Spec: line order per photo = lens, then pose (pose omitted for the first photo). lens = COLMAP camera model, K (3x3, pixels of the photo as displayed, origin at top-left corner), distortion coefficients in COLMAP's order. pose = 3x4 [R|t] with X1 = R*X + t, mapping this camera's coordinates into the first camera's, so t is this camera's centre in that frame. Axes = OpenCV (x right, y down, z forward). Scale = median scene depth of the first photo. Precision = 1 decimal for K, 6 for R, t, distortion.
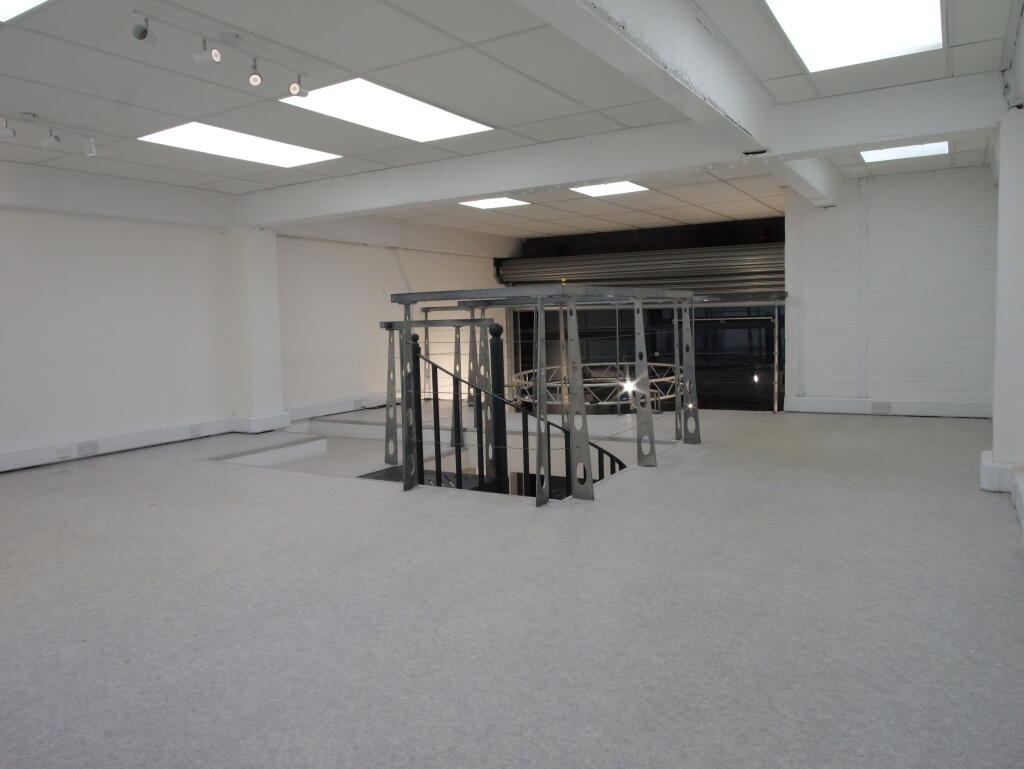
lens RADIAL K [[733.1, 0, 512.0], [0, 733.1, 384.5], [0, 0, 1]] dist [-0.002223, -0.000570]
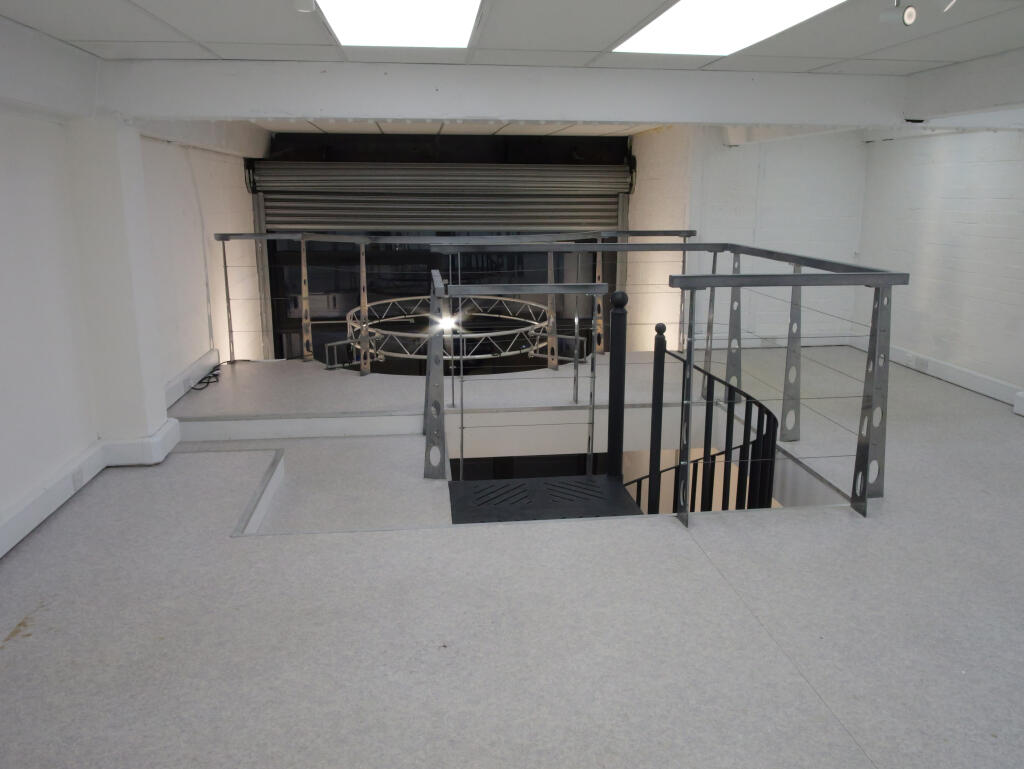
lens RADIAL K [[787.6, 0, 512.0], [0, 787.6, 384.5], [0, 0, 1]] dist [-0.004971, -0.001719]
pose [[0.789861, -0.114862, 0.602434, -0.409757], [0.030642, 0.988469, 0.148289, -0.071759], [-0.612520, -0.098668, 0.784273, 0.241726]]
